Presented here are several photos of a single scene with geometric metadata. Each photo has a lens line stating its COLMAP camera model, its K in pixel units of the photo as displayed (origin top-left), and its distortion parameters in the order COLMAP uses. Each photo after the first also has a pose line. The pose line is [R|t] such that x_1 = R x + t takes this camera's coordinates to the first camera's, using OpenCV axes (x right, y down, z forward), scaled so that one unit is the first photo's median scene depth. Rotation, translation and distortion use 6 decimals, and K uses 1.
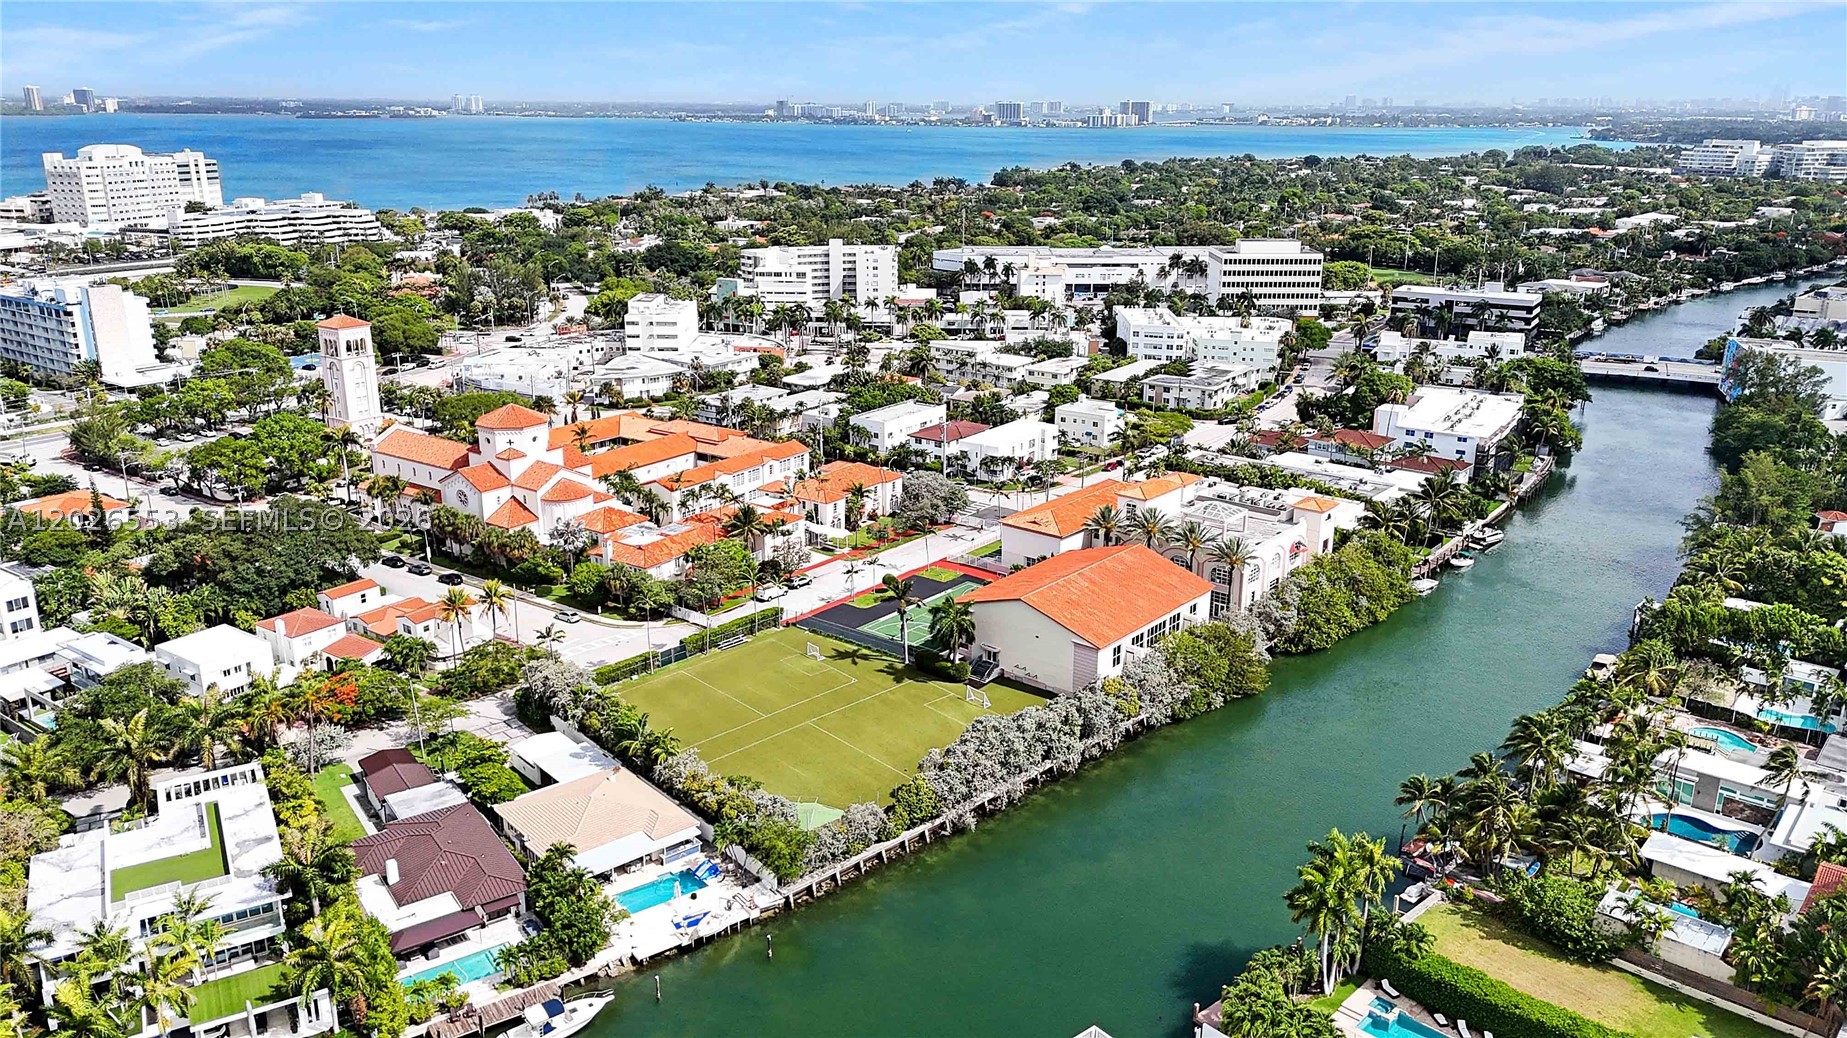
lens RADIAL K [[1364.1, 0, 923.5], [0, 1364.1, 519.0], [0, 0, 1]] dist [0.057147, -0.063349]
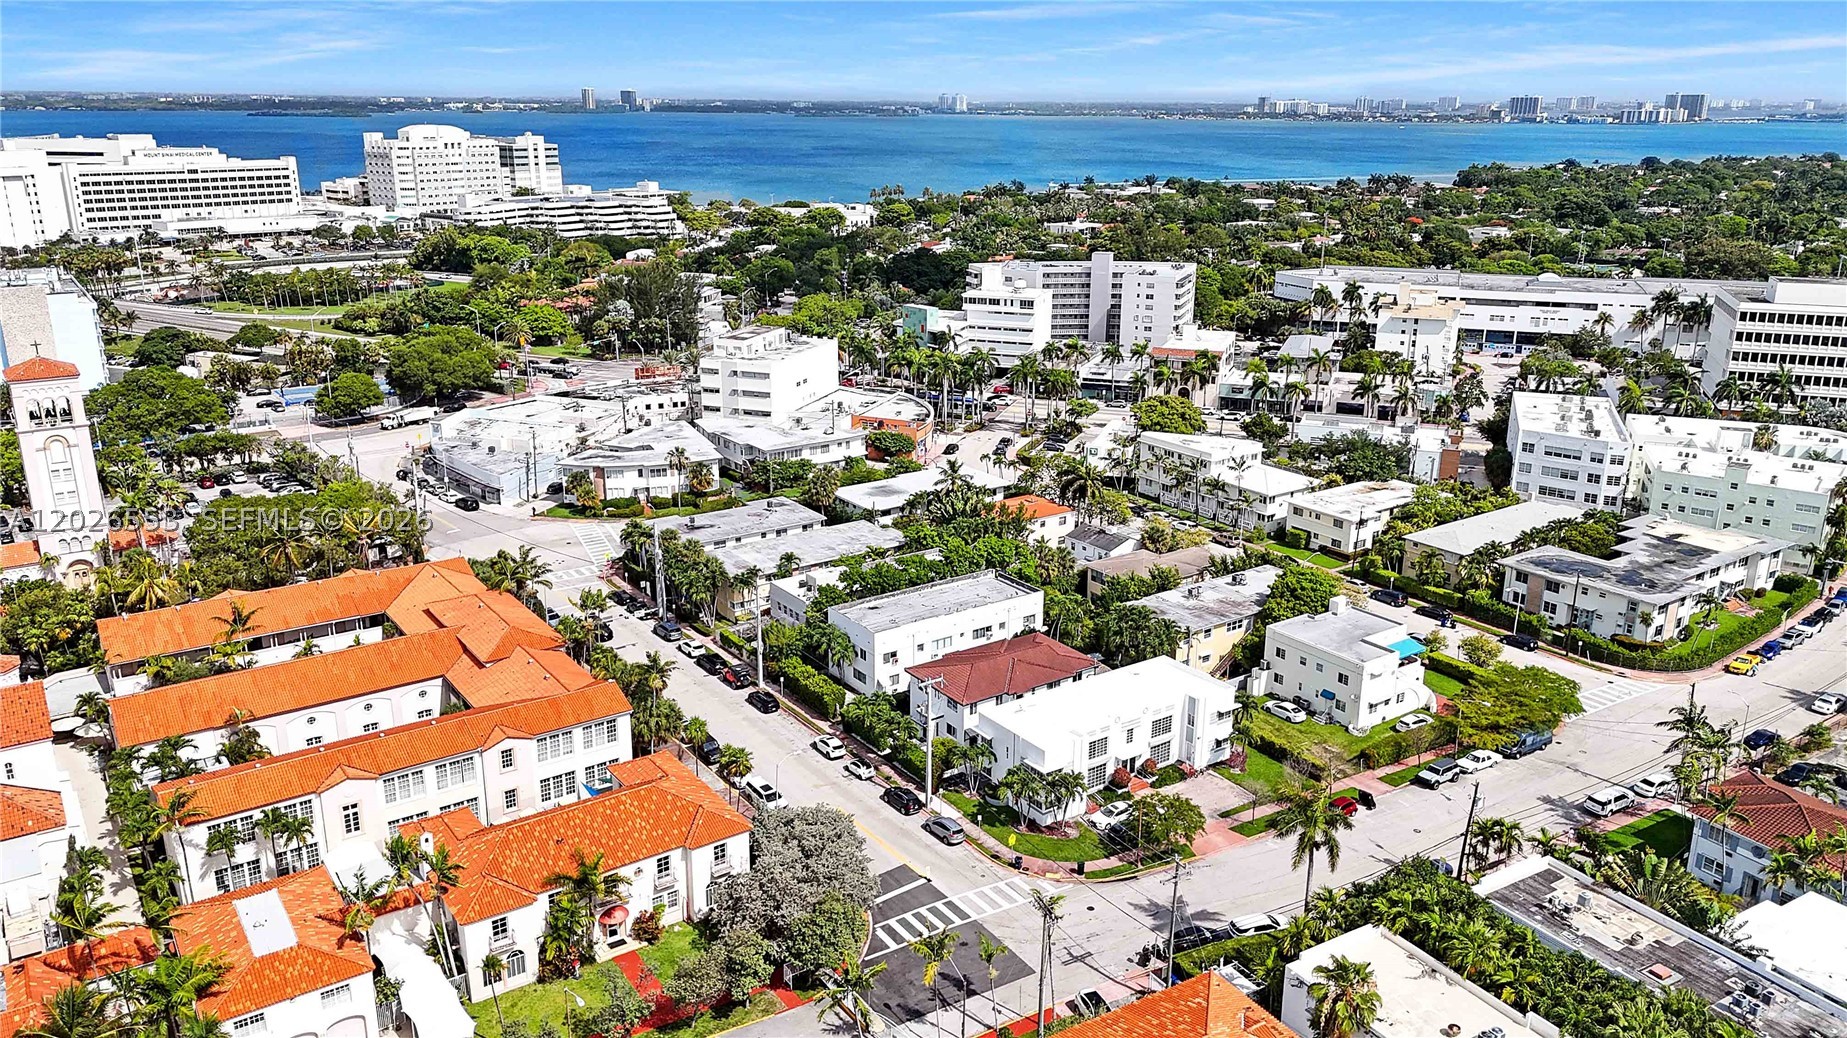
lens RADIAL K [[1364.1, 0, 923.5], [0, 1364.1, 519.0], [0, 0, 1]] dist [0.057147, -0.063349]
pose [[0.941475, 0.097739, -0.322601, 0.078777], [-0.097944, 0.995069, 0.015641, -0.067071], [0.322539, 0.016871, 0.946406, 0.296078]]
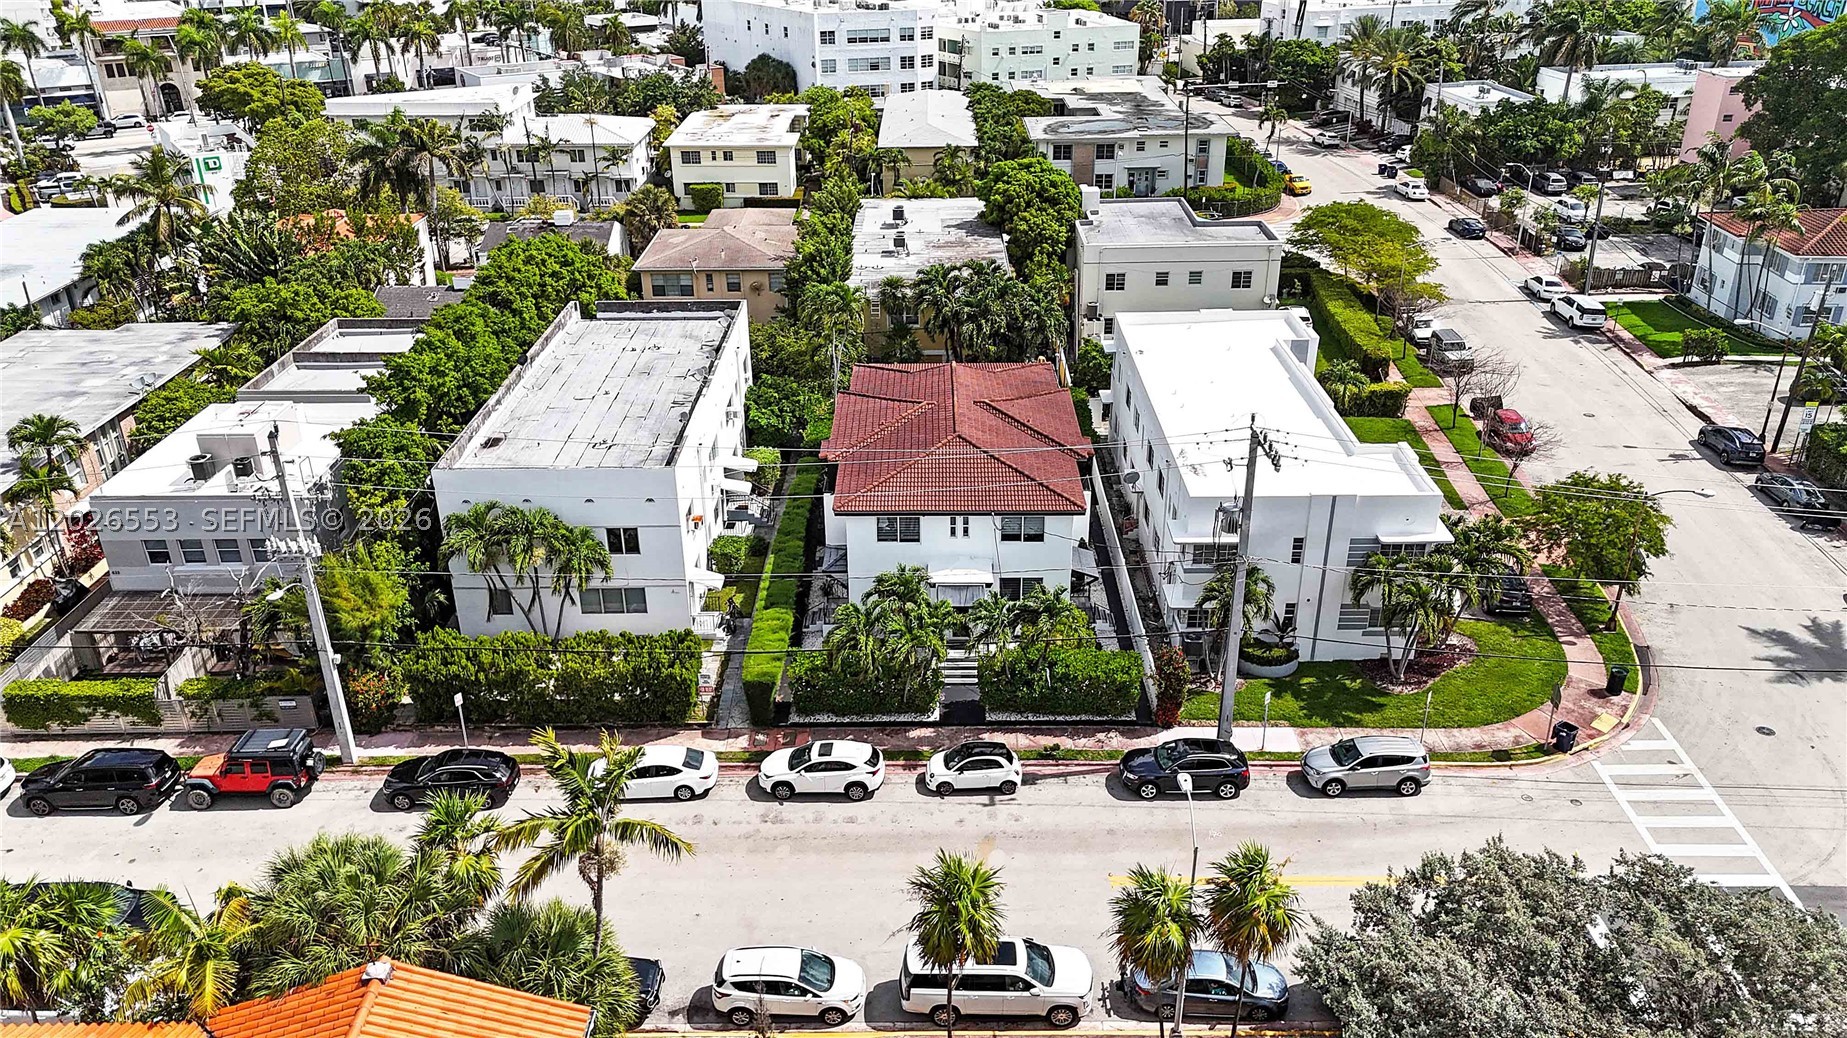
lens RADIAL K [[1364.1, 0, 923.5], [0, 1364.1, 519.0], [0, 0, 1]] dist [0.057147, -0.063349]
pose [[0.814285, -0.260230, 0.518864, -0.055174], [0.179914, 0.963004, 0.200634, -0.052716], [-0.551879, -0.070023, 0.830979, 0.454591]]
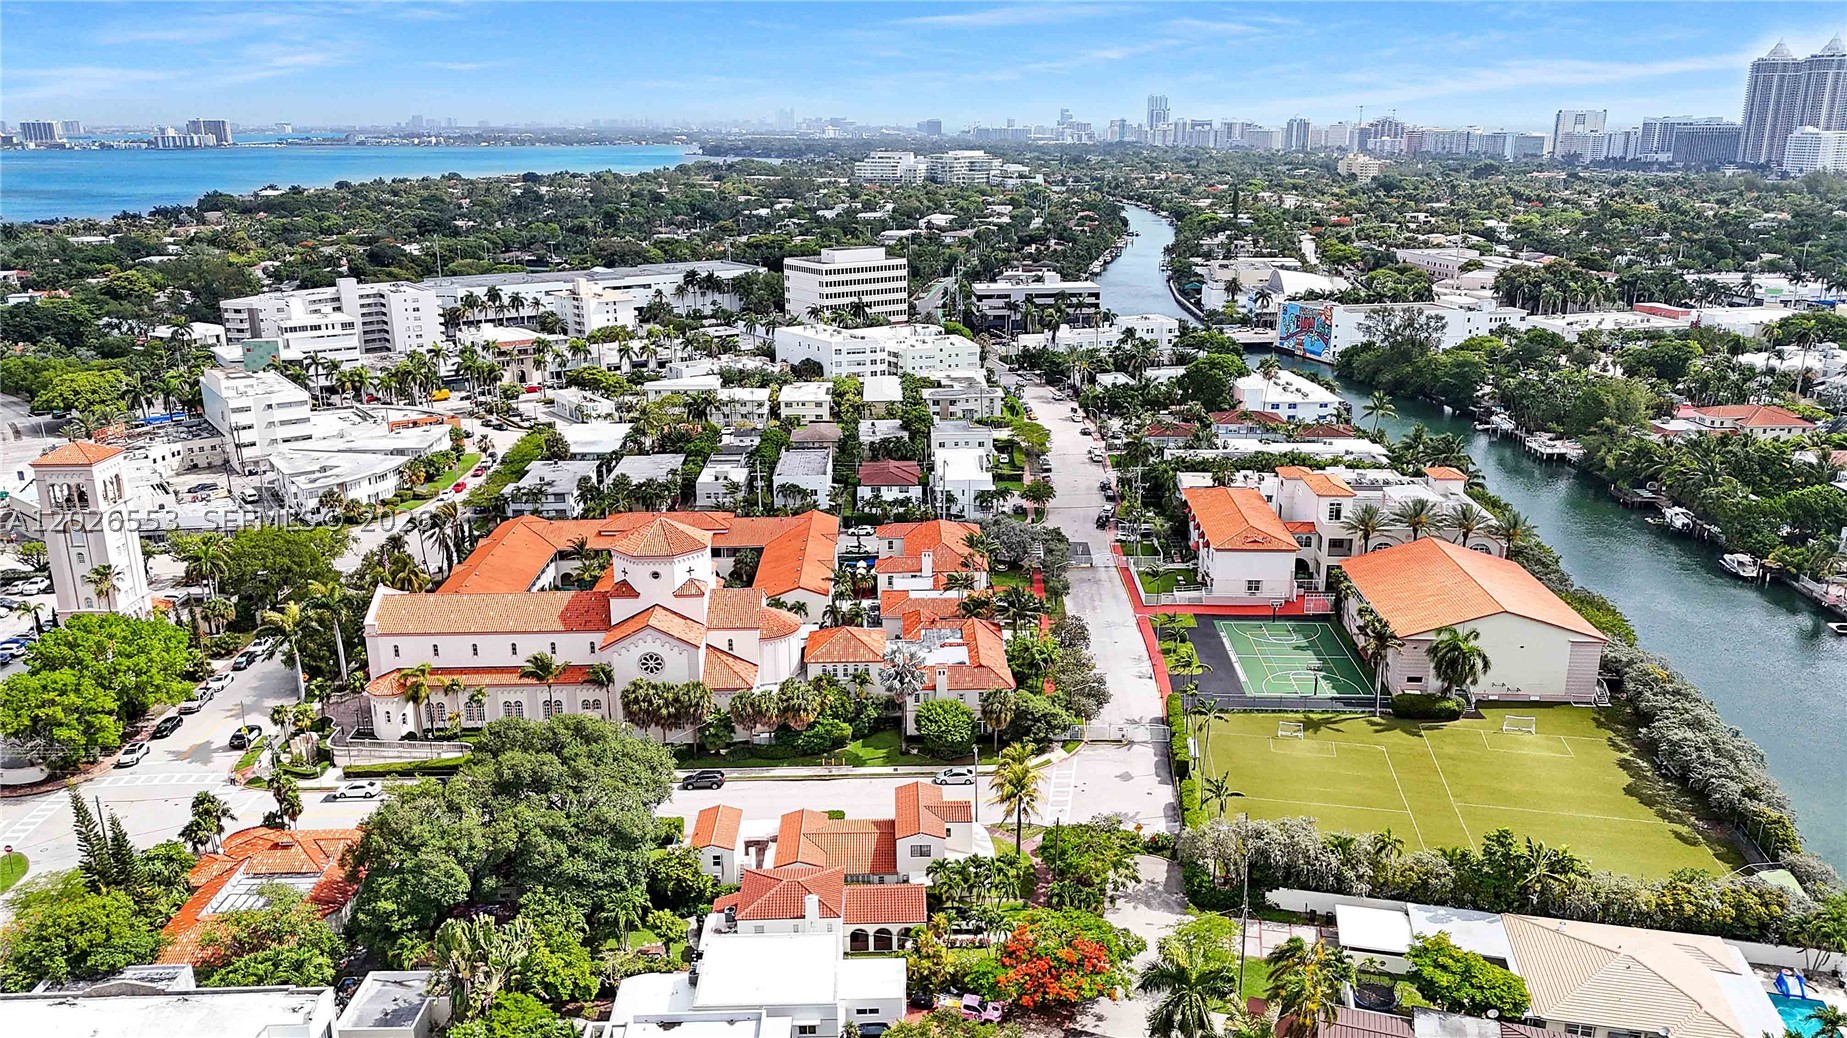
lens RADIAL K [[1364.1, 0, 923.5], [0, 1364.1, 519.0], [0, 0, 1]] dist [0.057147, -0.063349]
pose [[0.795649, -0.173372, 0.580417, -0.260959], [0.181620, 0.982363, 0.044465, -0.039295], [-0.577890, 0.070037, 0.813104, 0.156627]]
